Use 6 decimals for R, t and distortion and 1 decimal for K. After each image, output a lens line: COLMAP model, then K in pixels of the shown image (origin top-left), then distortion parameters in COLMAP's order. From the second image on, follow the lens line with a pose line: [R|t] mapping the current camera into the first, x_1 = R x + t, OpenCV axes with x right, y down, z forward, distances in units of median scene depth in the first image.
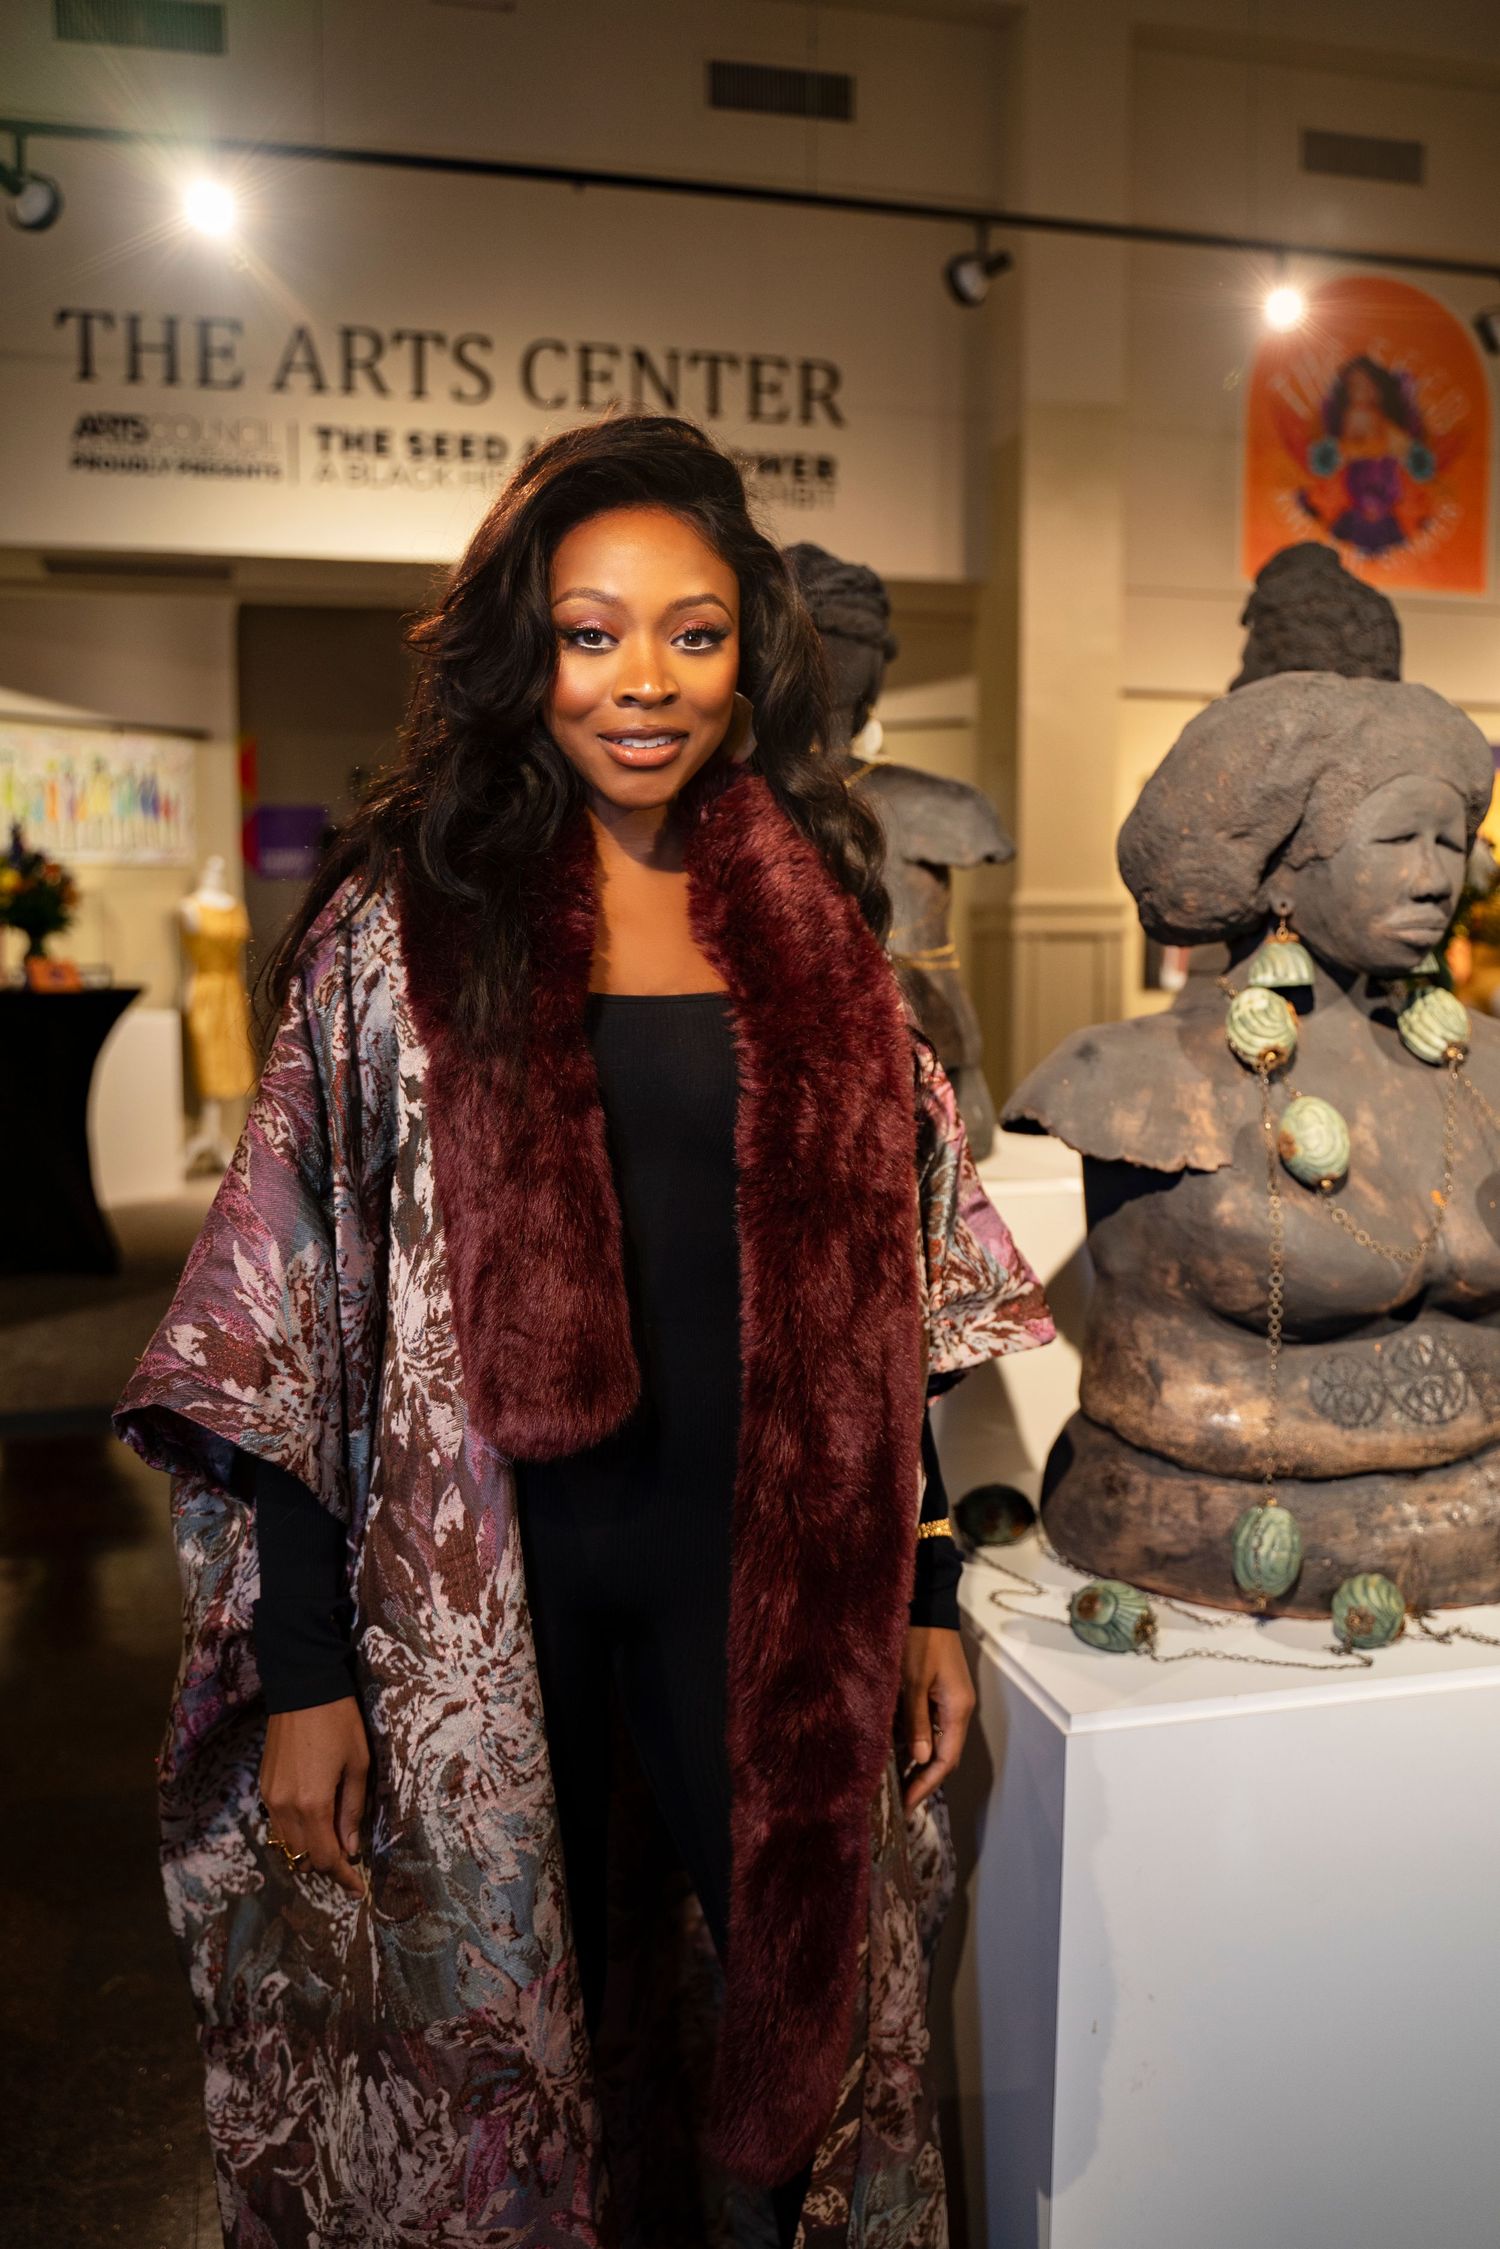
lens RADIAL K [[1935.0, 0, 750.0], [0, 1935.0, 1124.5], [0, 0, 1]] dist [-0.089300, 0.084549]
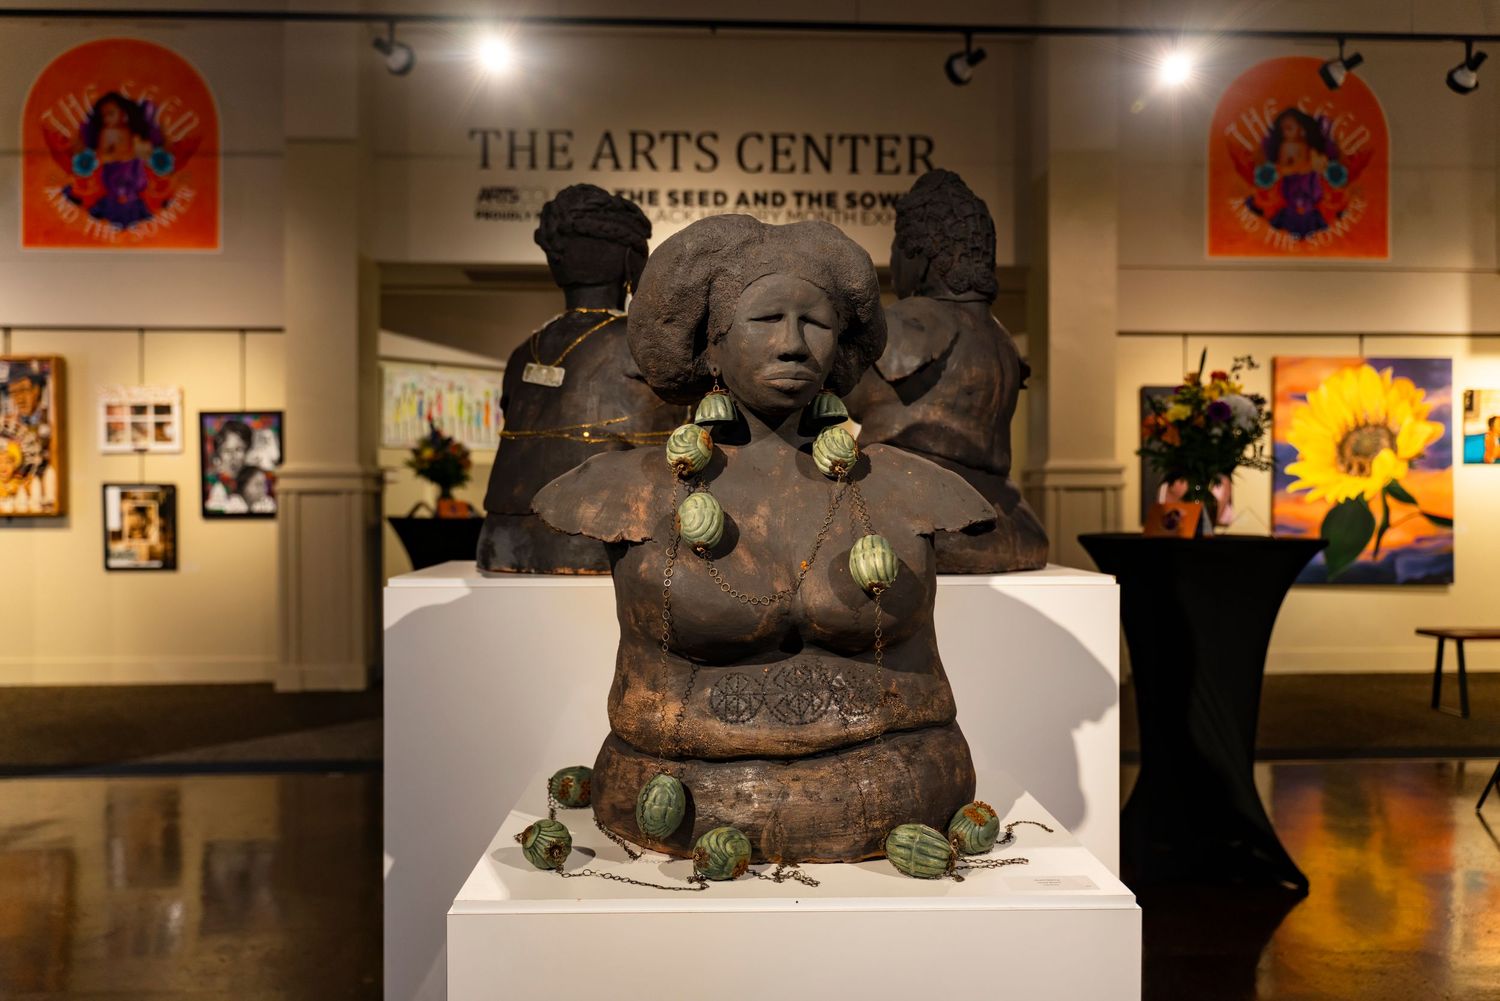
lens RADIAL K [[1183.2, 0, 750.0], [0, 1183.2, 500.5], [0, 0, 1]] dist [0.002799, 0.009628]
pose [[0.977446, 0.000365, -0.211186, 0.495445], [-0.023141, 0.994162, -0.105390, 0.082739], [0.209915, 0.107900, 0.971748, 0.122954]]
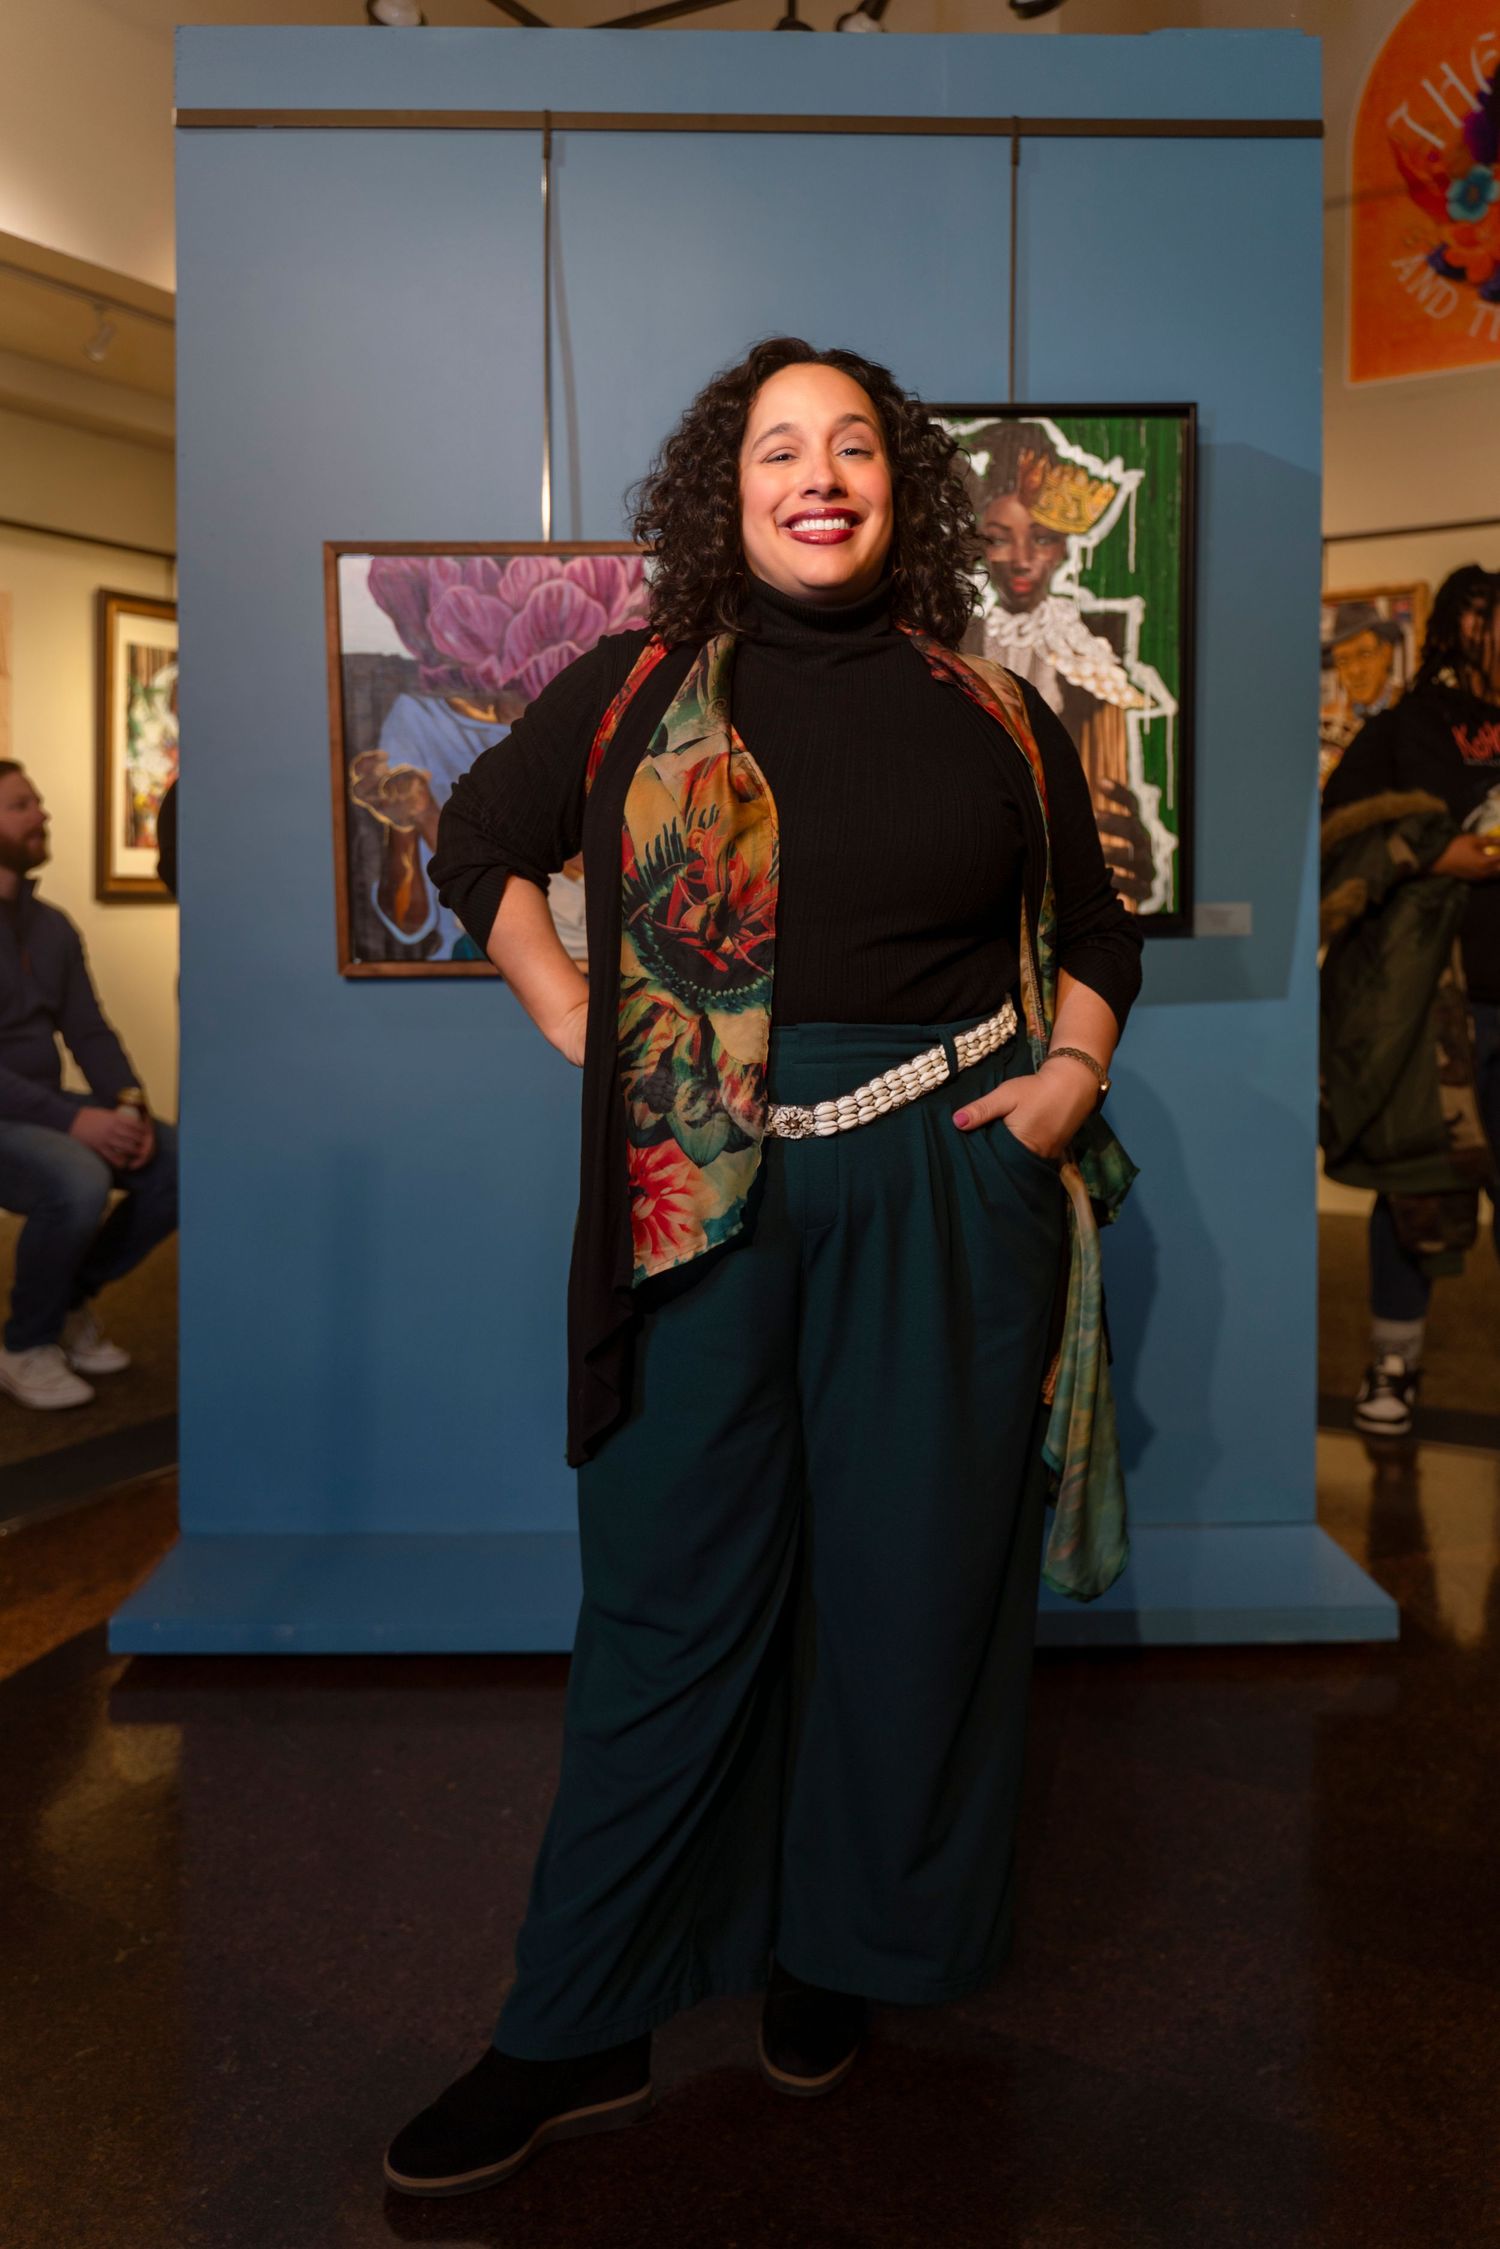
lens RADIAL K [[1789.8, 0, 750.0], [0, 1789.8, 1124.5], [0, 0, 1]] dist [-0.112170, 0.089870]
pose [[0.700853, 0.084589, -0.708273, -1.403284], [-0.071654, 0.996270, 0.048081, 0.108903], [0.709698, 0.017052, 0.704300, 0.540718]]
